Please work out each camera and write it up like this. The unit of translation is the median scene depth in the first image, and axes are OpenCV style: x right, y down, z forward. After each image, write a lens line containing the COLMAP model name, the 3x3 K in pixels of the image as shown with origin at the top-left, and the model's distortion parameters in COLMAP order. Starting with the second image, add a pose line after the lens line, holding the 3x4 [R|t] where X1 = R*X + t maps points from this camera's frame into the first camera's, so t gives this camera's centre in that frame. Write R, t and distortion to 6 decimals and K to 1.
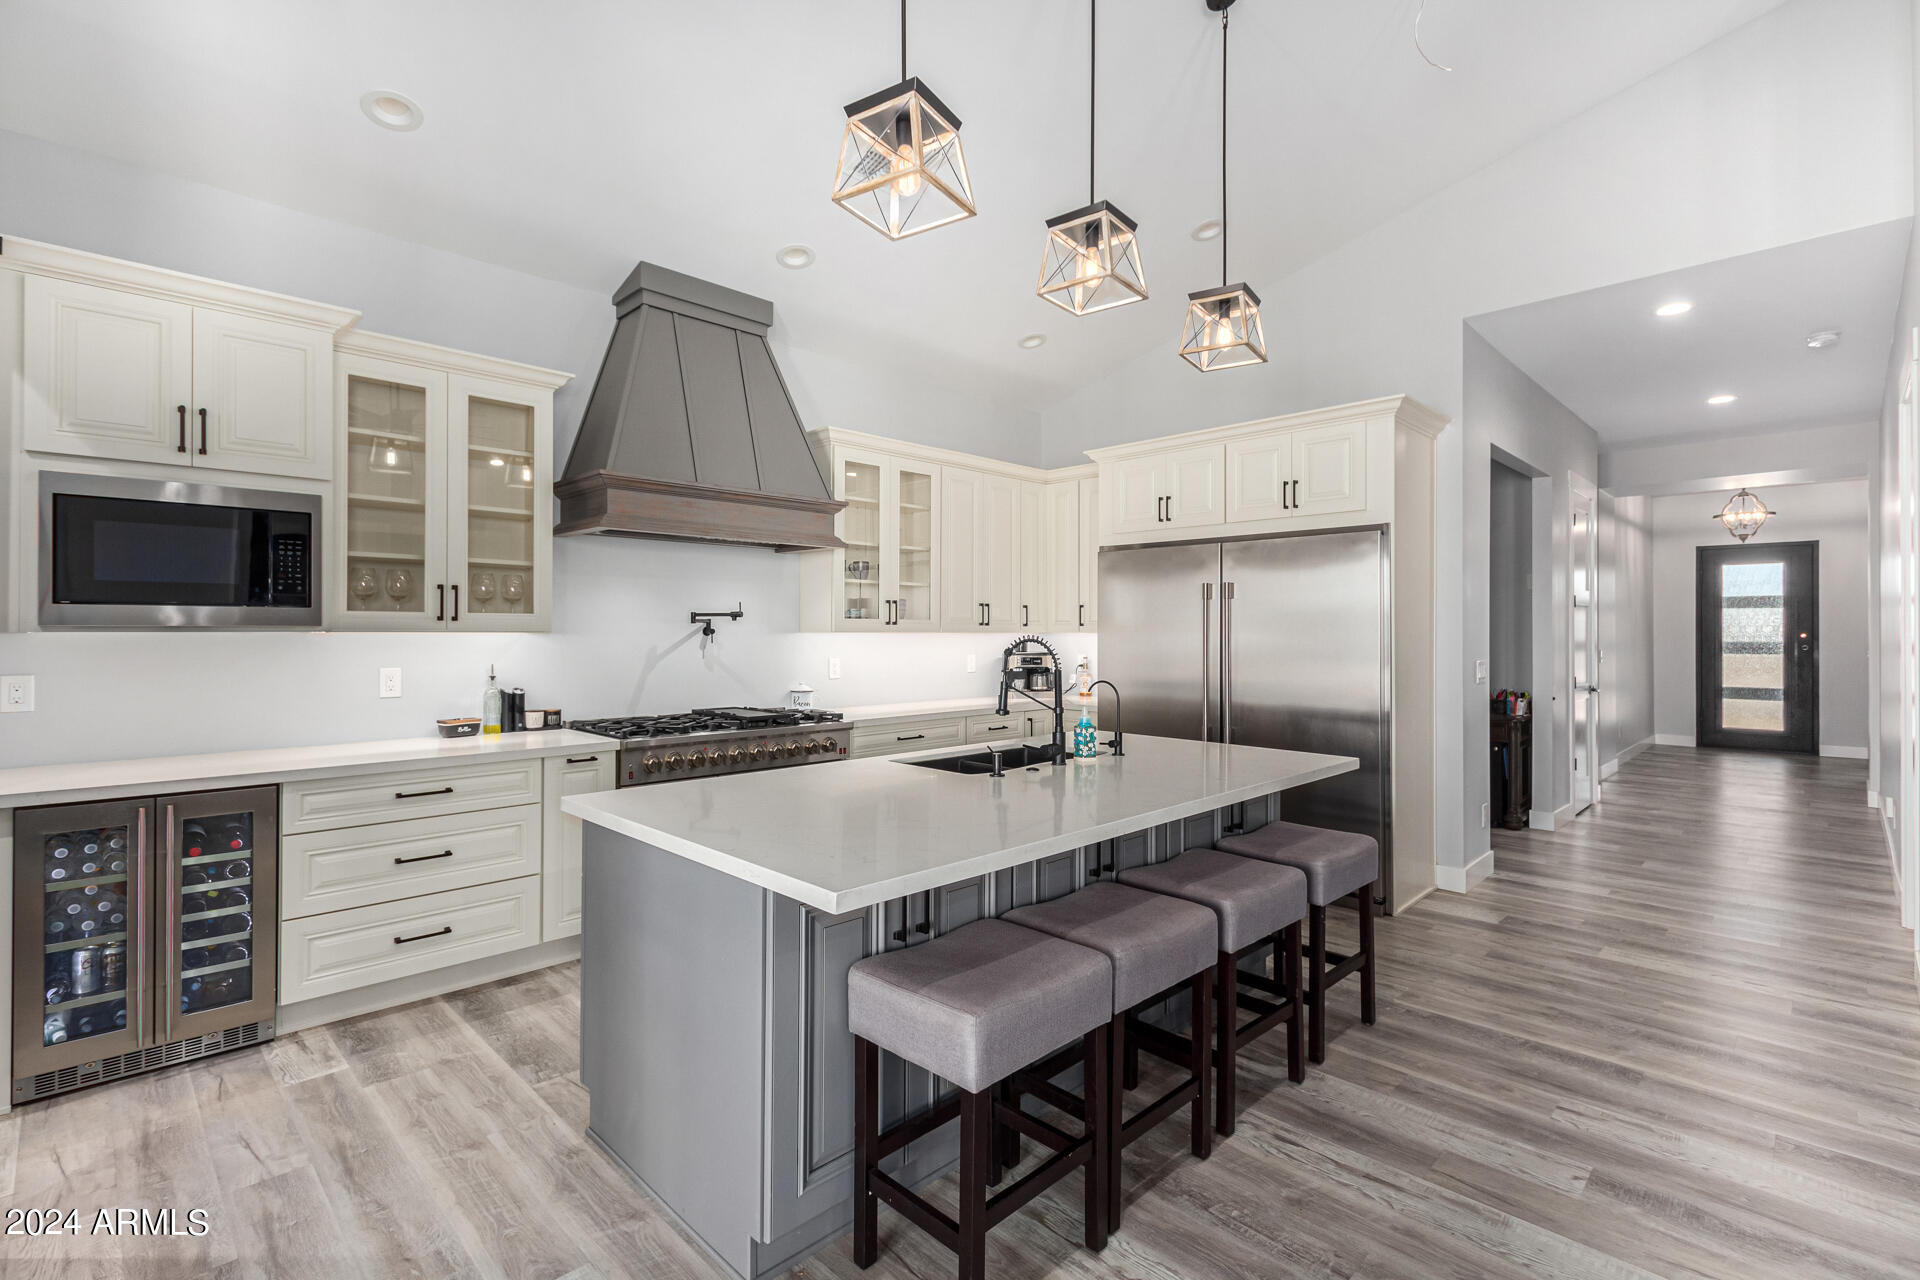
lens RADIAL K [[879.0, 0, 957.0], [0, 879.0, 628.1], [0, 0, 1]] dist [0.005442, -0.001842]
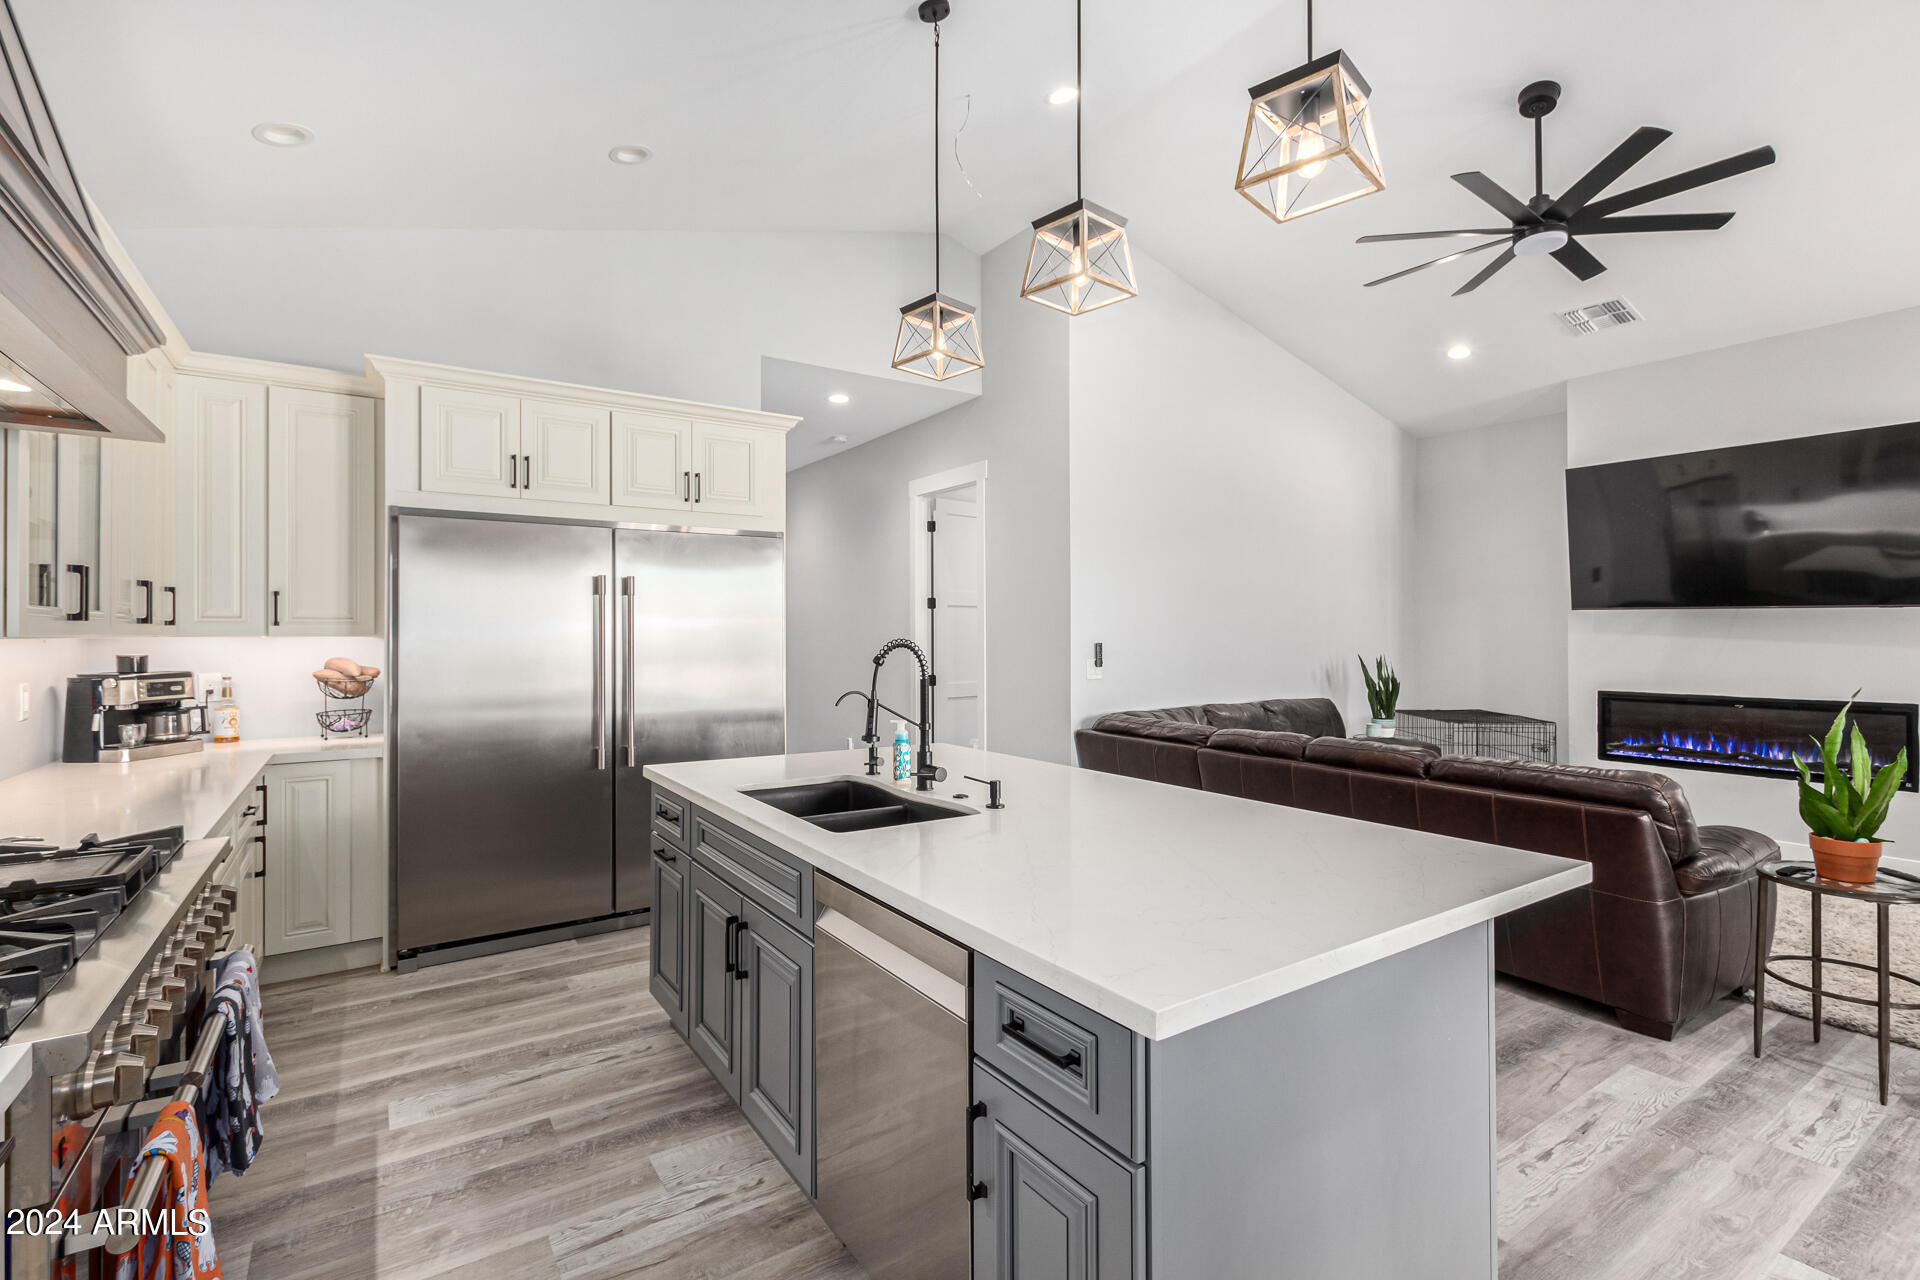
lens RADIAL K [[879.0, 0, 950.0], [0, 879.0, 630.7], [0, 0, 1]] dist [0.005442, -0.001842]
pose [[0.190955, 0.000198, 0.981599, -0.474749], [-0.002666, 0.999996, 0.000316, -0.000122], [-0.981595, -0.002677, 0.190955, 0.535672]]
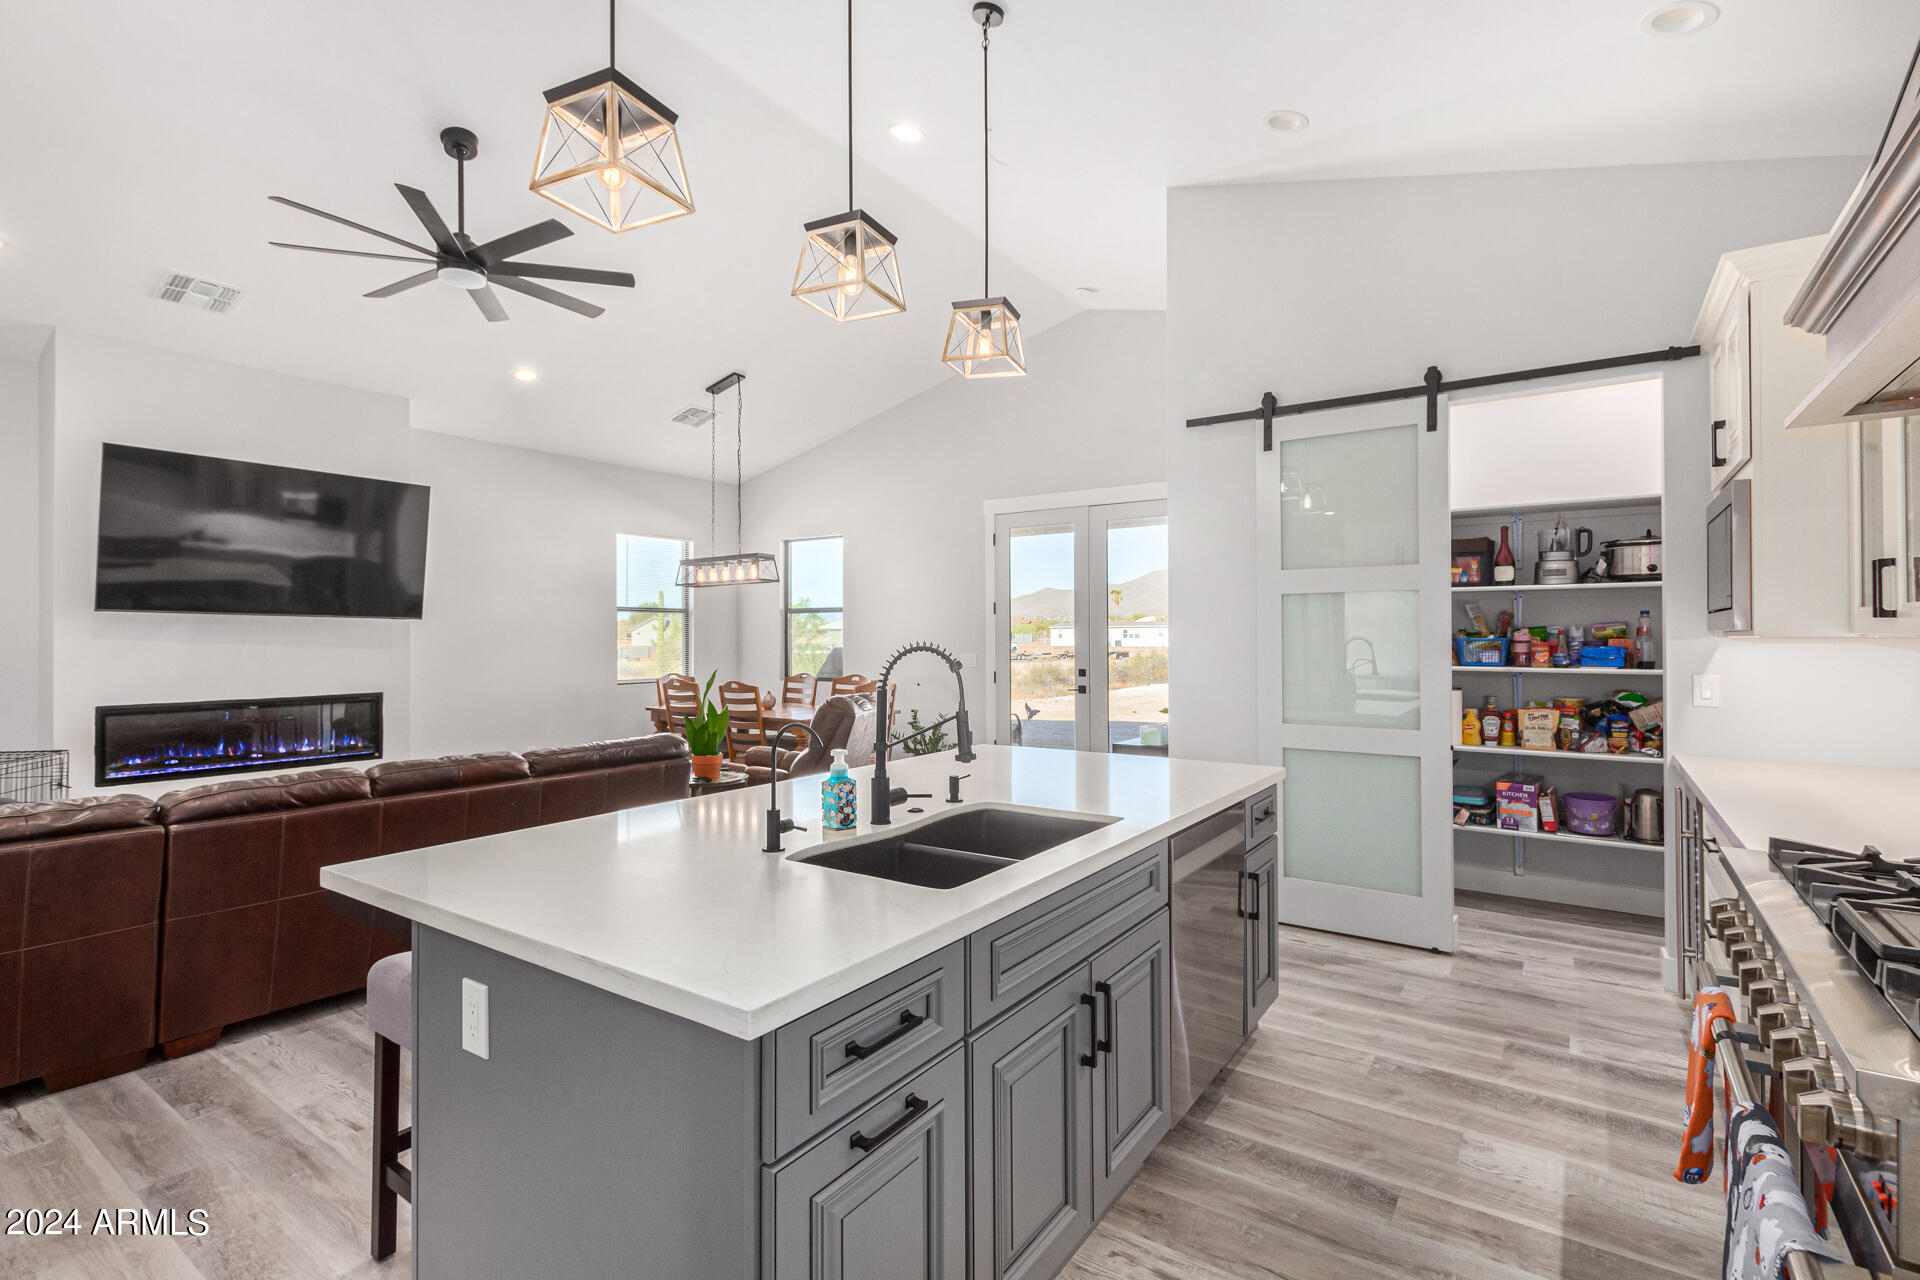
lens RADIAL K [[879.0, 0, 957.3], [0, 879.0, 623.9], [0, 0, 1]] dist [0.005442, -0.001842]
pose [[-0.983974, -0.002923, -0.178288, 0.105868], [0.000755, 0.999788, -0.020561, 0.006037], [0.178310, -0.020366, -0.983764, 1.116362]]
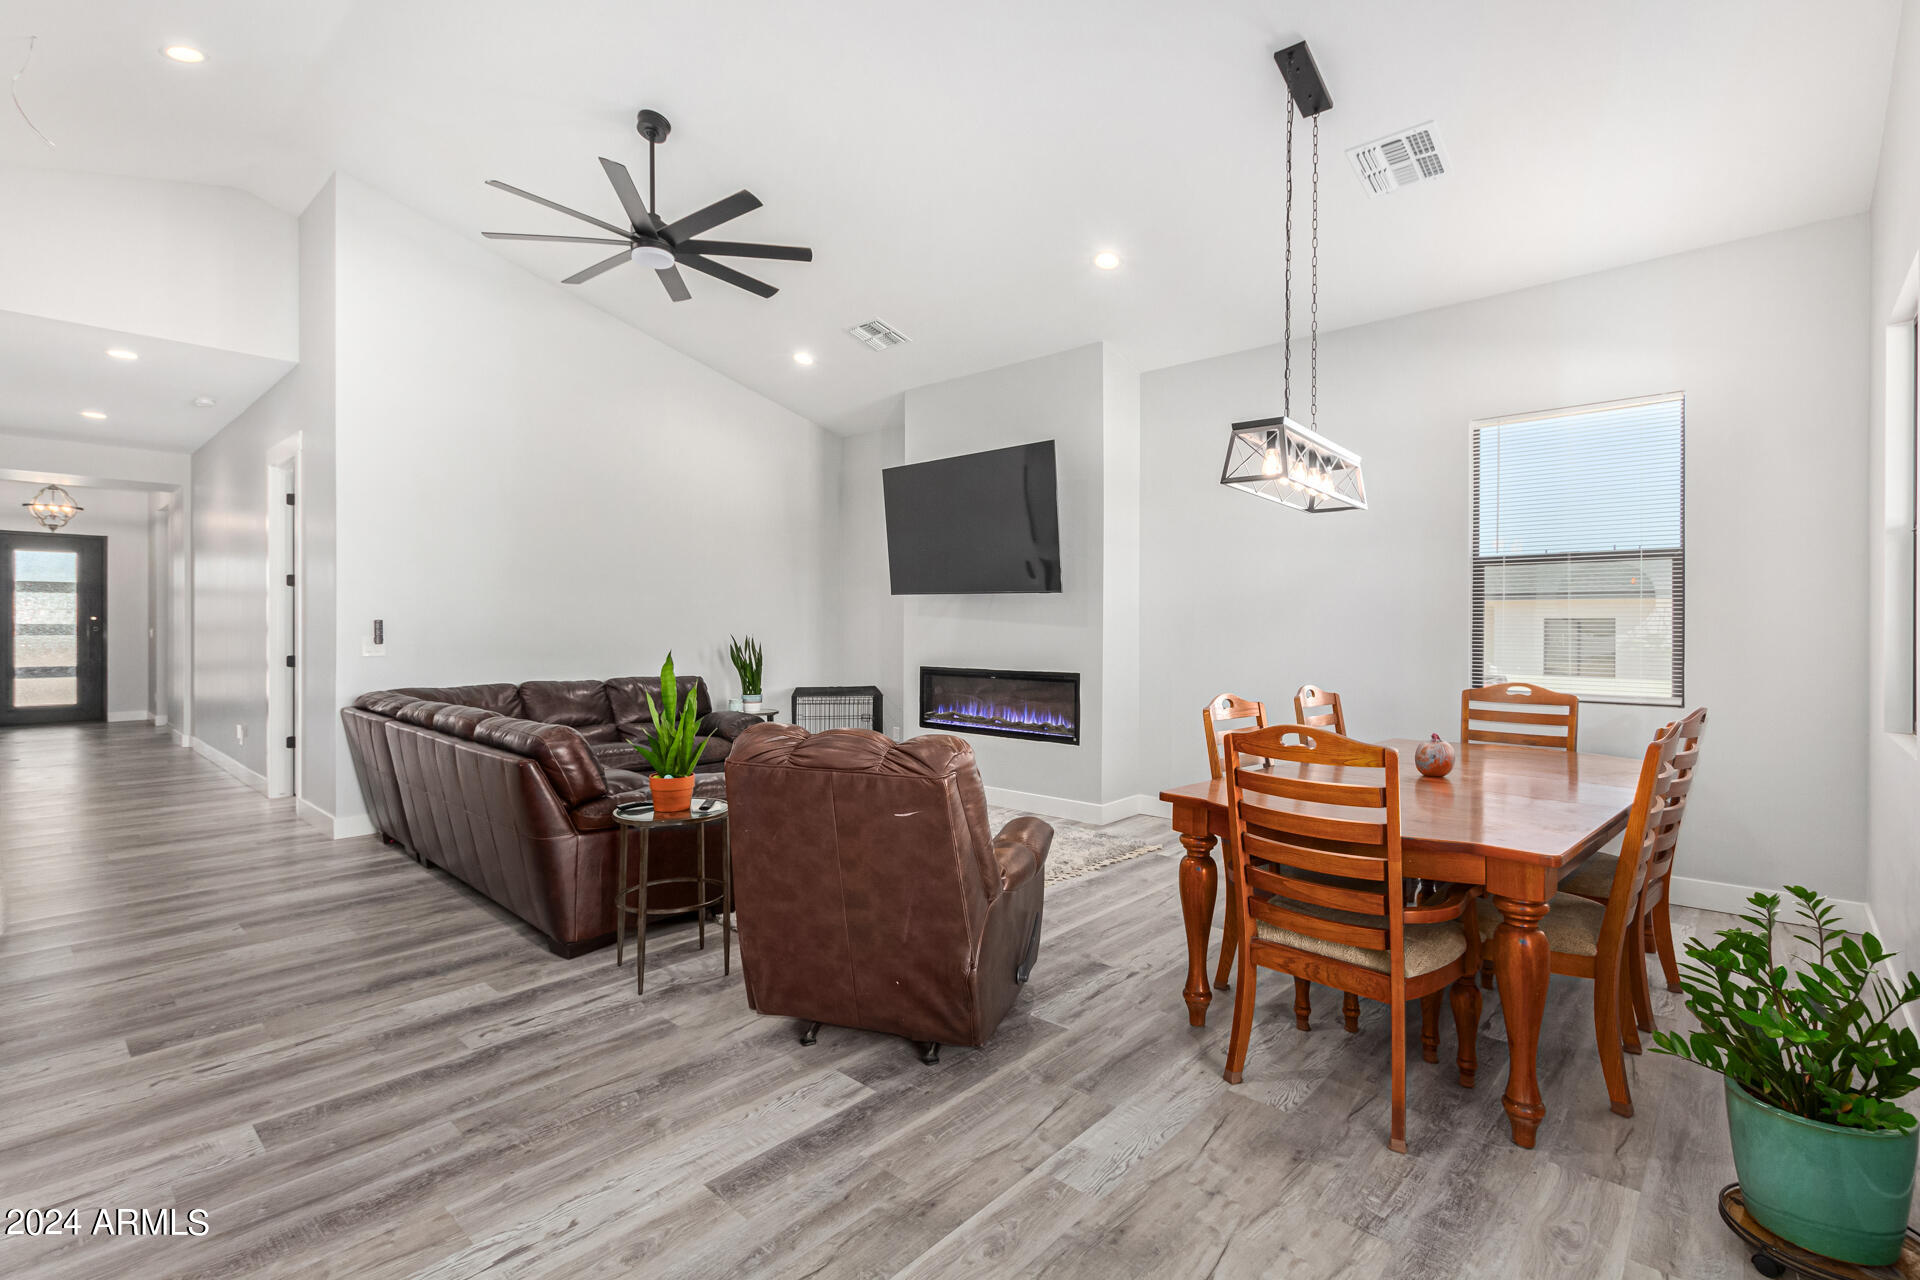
lens RADIAL K [[879.0, 0, 963.5], [0, 879.0, 630.6], [0, 0, 1]] dist [0.005442, -0.001842]
pose [[-0.052613, -0.005206, 0.998601, -0.489875], [-0.009012, 0.999948, 0.004739, 0.017523], [-0.998574, -0.008750, -0.052657, -0.135402]]
